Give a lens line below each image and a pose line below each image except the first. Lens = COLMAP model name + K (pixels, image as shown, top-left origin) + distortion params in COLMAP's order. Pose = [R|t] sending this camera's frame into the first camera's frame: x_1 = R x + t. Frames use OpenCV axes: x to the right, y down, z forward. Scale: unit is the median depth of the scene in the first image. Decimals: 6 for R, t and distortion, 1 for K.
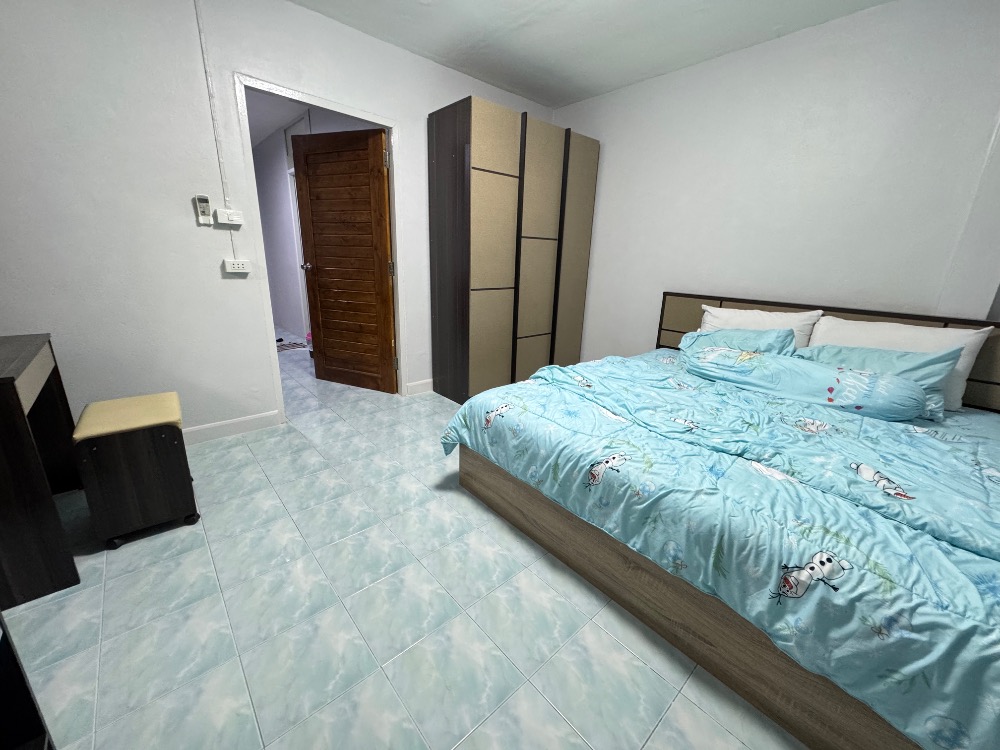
lens RADIAL K [[398.1, 0, 500.0], [0, 398.1, 375.0], [0, 0, 1]] dist [-0.000188, -0.000017]
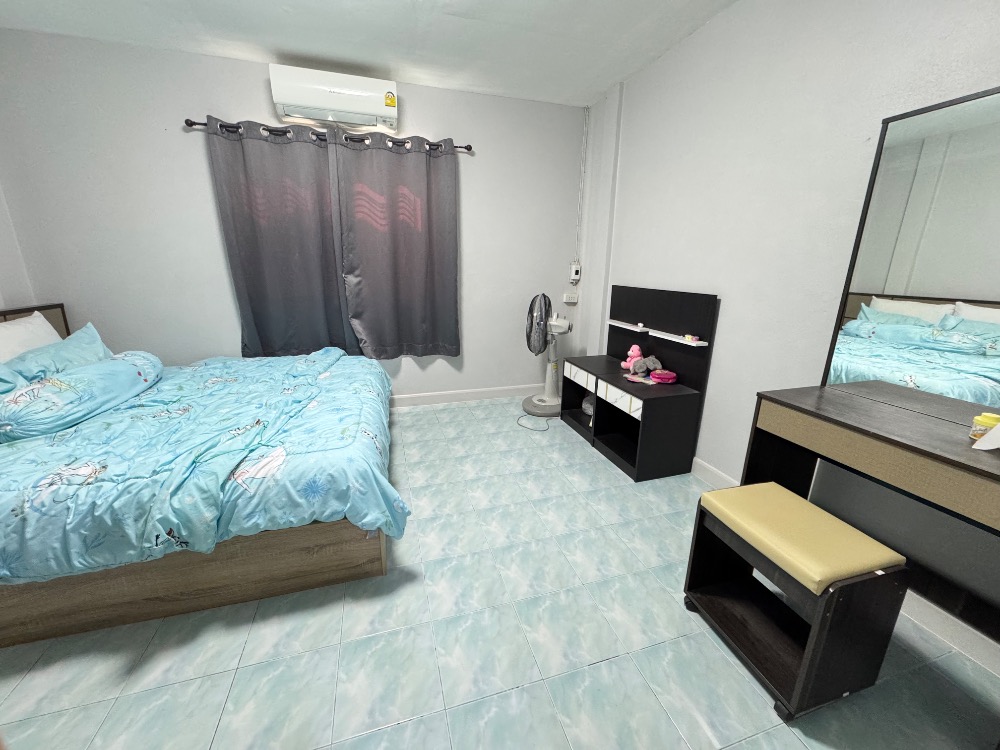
lens RADIAL K [[398.1, 0, 500.0], [0, 398.1, 375.0], [0, 0, 1]] dist [-0.000188, -0.000017]
pose [[-0.906444, -0.153328, 0.393509, -0.623782], [0.079296, 0.853405, 0.515182, -0.497806], [-0.414814, 0.498187, -0.761406, 1.489585]]
